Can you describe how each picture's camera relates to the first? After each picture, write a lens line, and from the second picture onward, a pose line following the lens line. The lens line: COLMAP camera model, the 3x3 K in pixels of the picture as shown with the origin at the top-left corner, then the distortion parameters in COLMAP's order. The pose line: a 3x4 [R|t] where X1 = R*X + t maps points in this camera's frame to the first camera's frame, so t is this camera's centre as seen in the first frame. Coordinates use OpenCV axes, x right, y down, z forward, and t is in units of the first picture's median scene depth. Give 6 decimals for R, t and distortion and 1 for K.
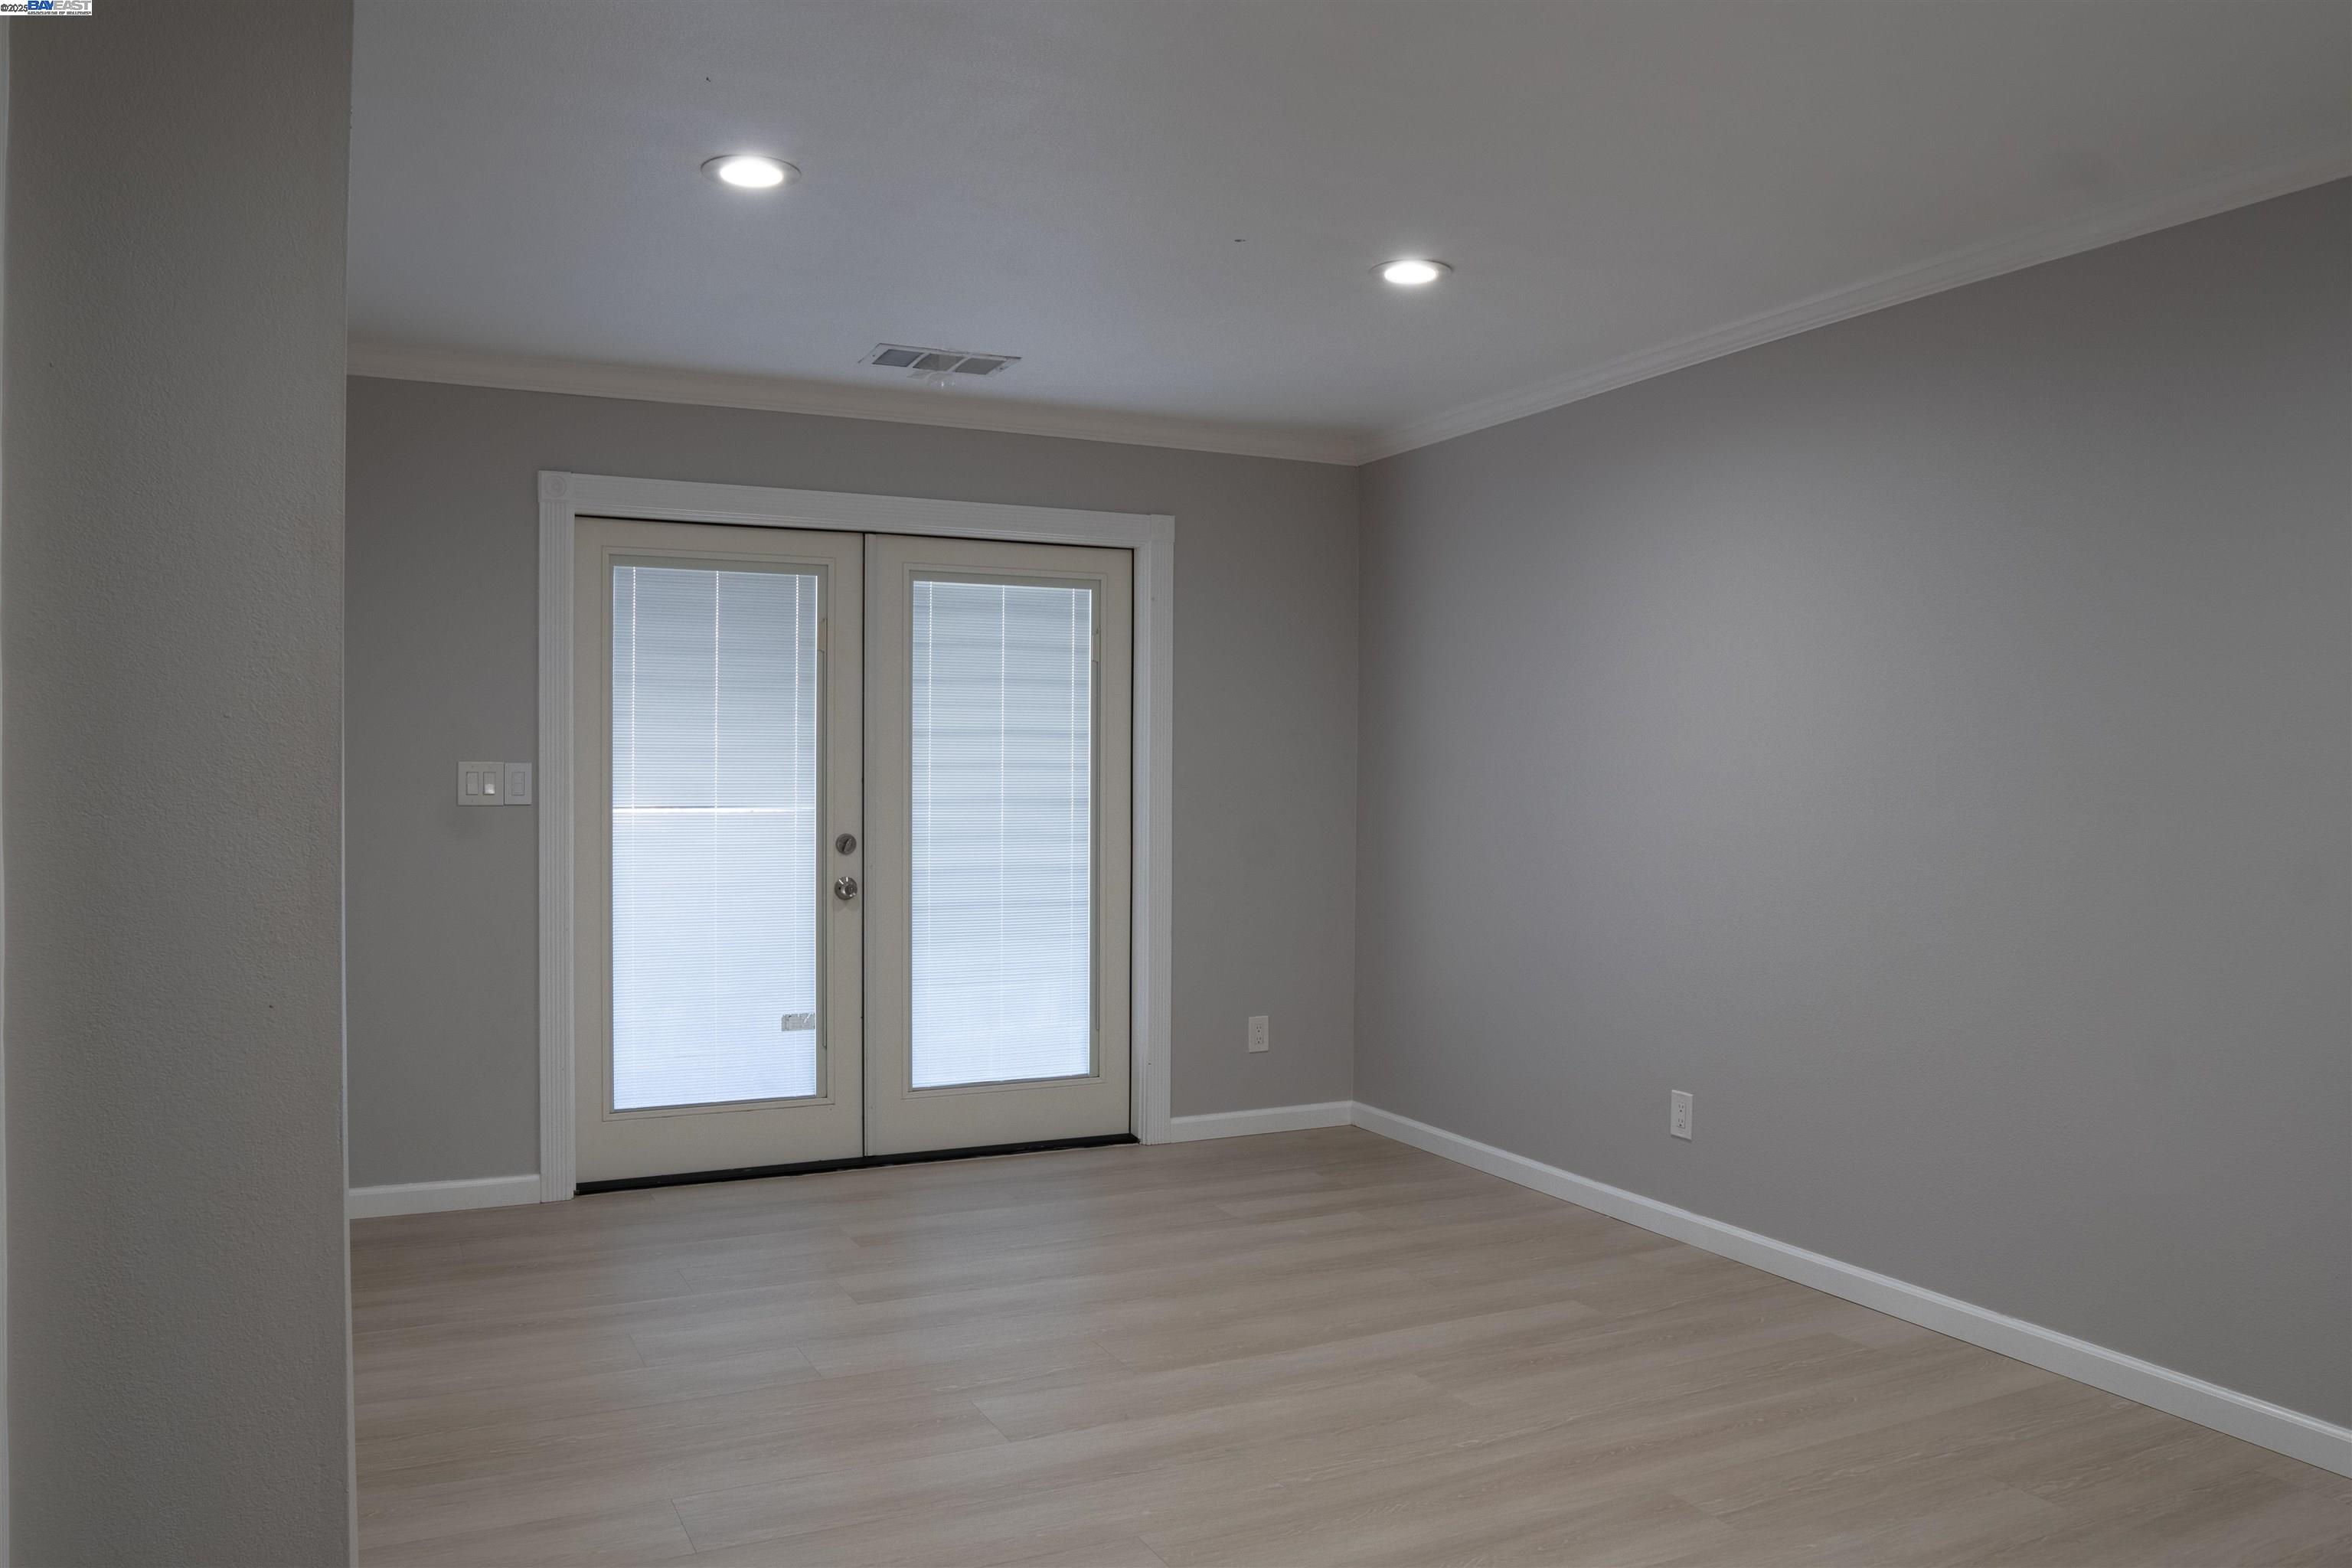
lens RADIAL K [[1703.0, 0, 1174.2], [0, 1703.0, 781.1], [0, 0, 1]] dist [-0.085214, 0.016232]
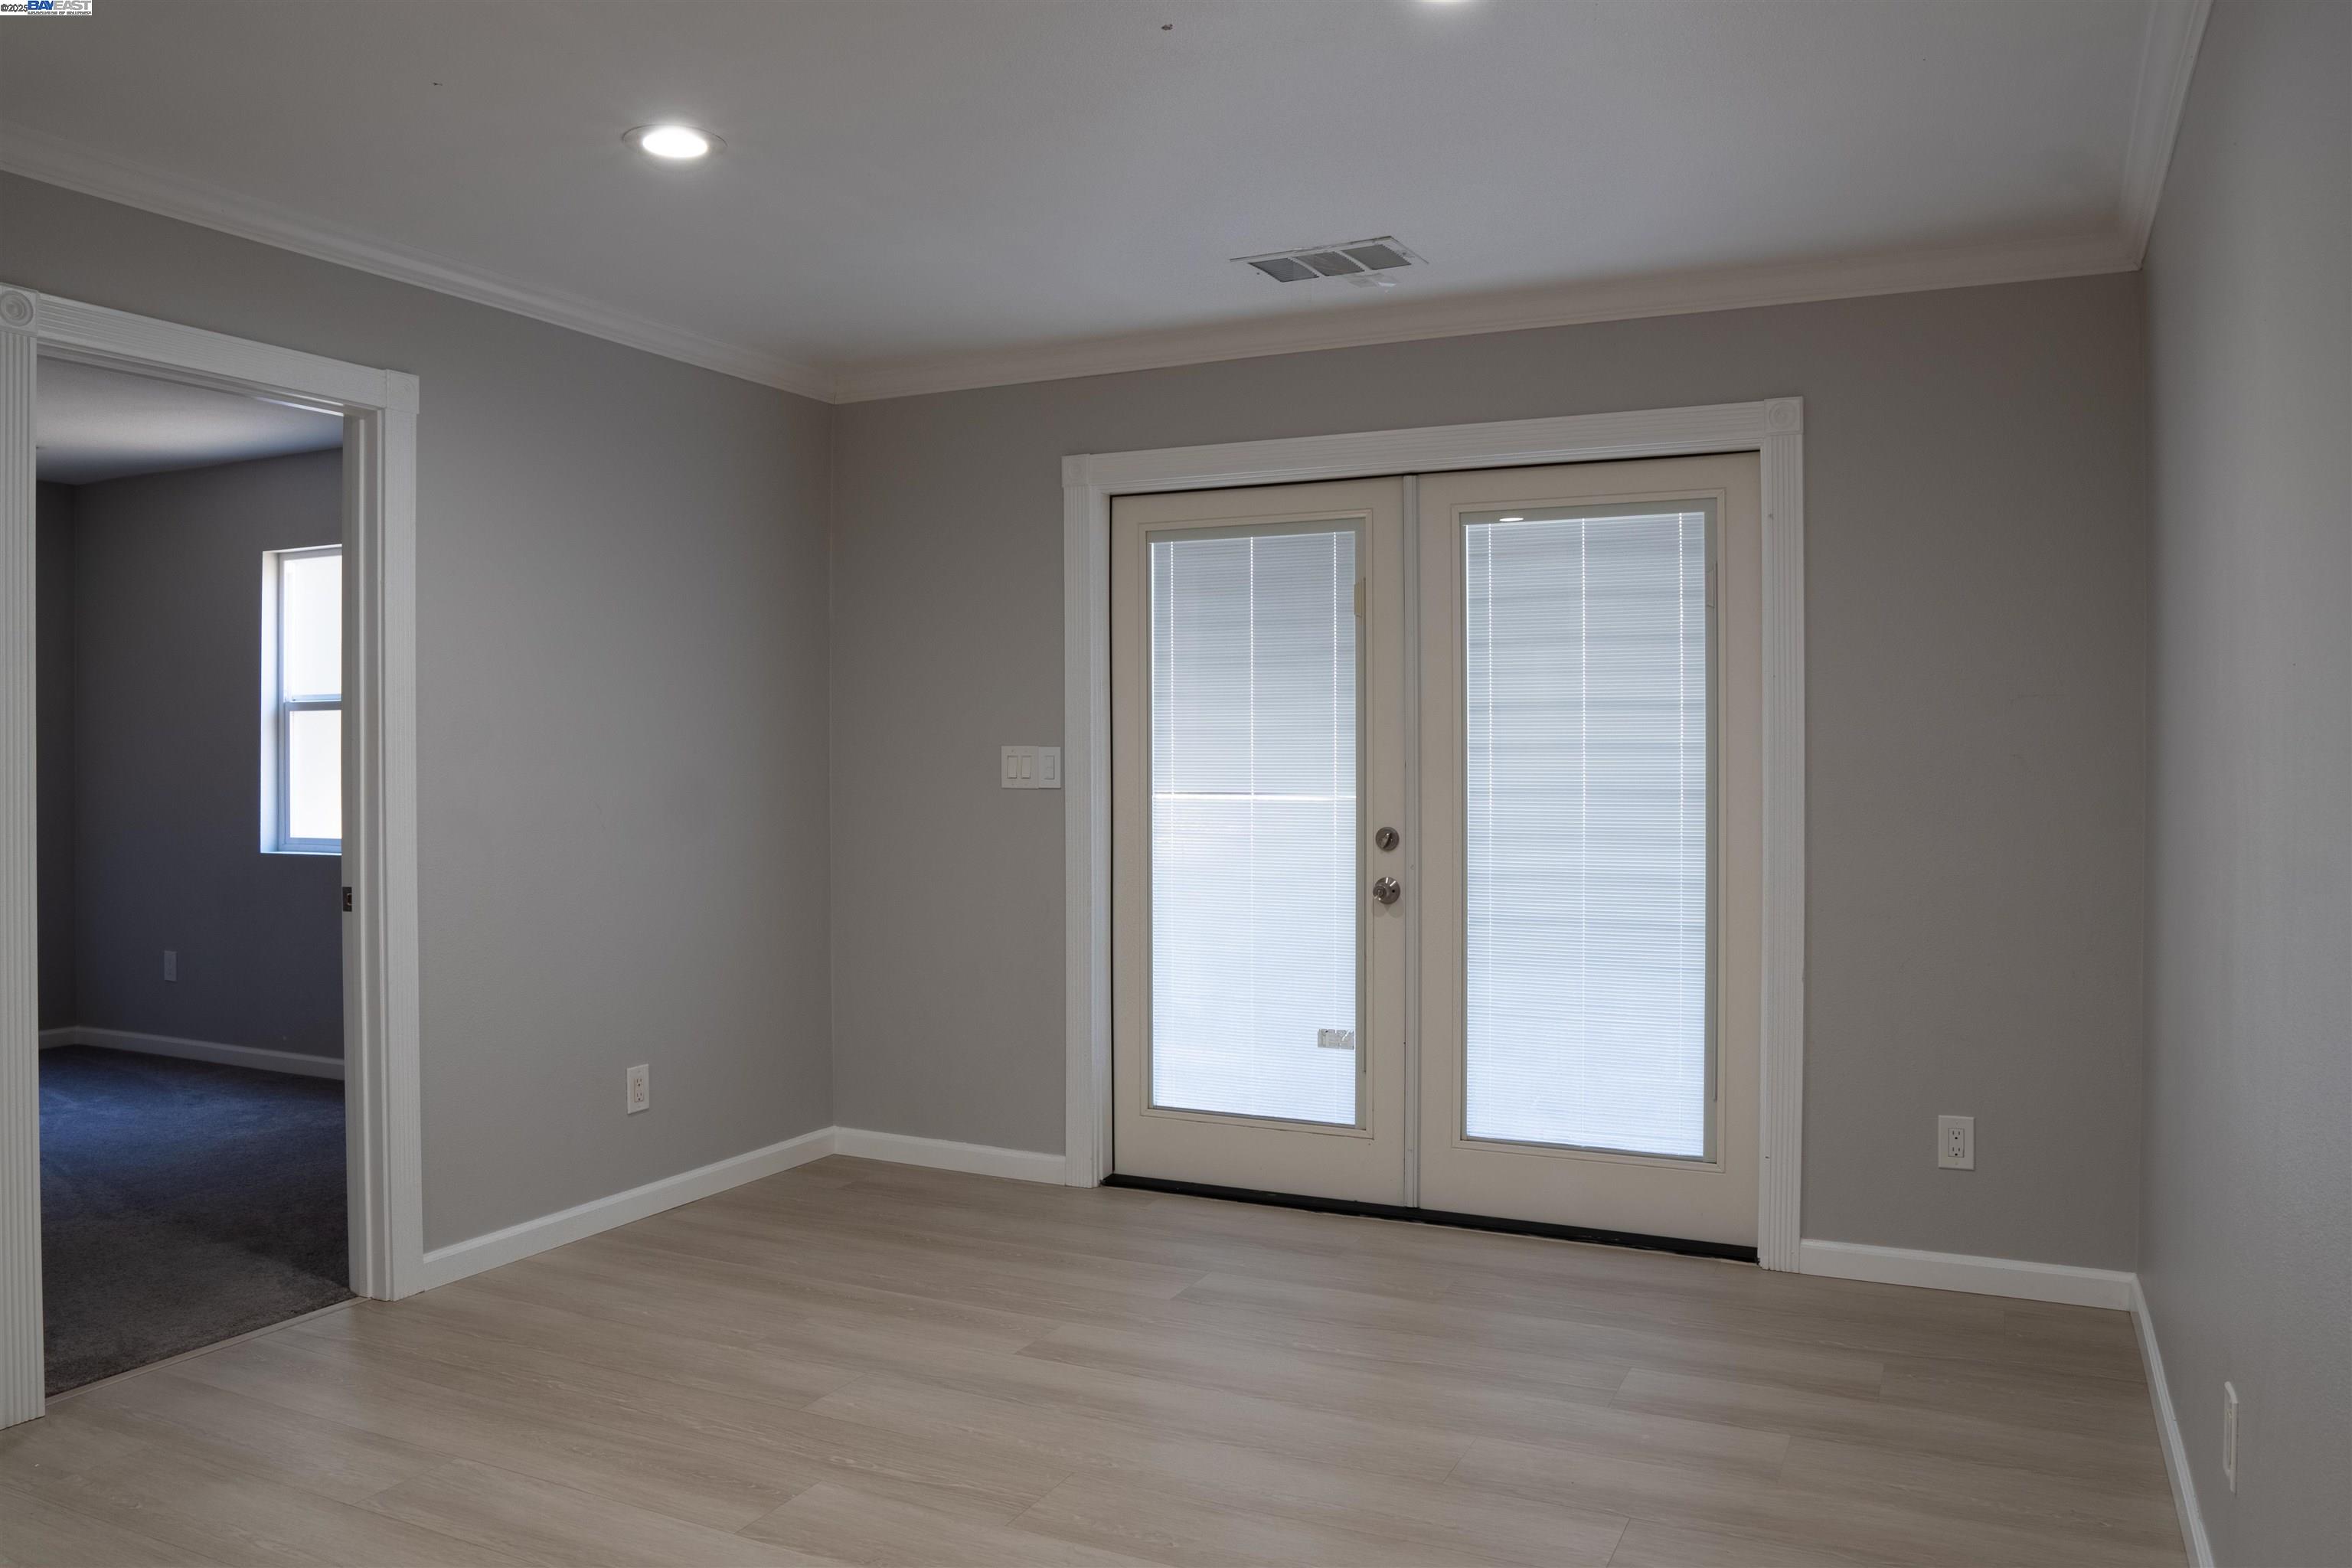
lens RADIAL K [[1703.0, 0, 1179.3], [0, 1703.0, 741.9], [0, 0, 1]] dist [-0.085214, 0.016232]
pose [[0.616105, -0.010113, -0.787599, 0.414415], [-0.003246, 0.999876, -0.015378, 0.001437], [0.787657, 0.012032, 0.615996, 0.378941]]
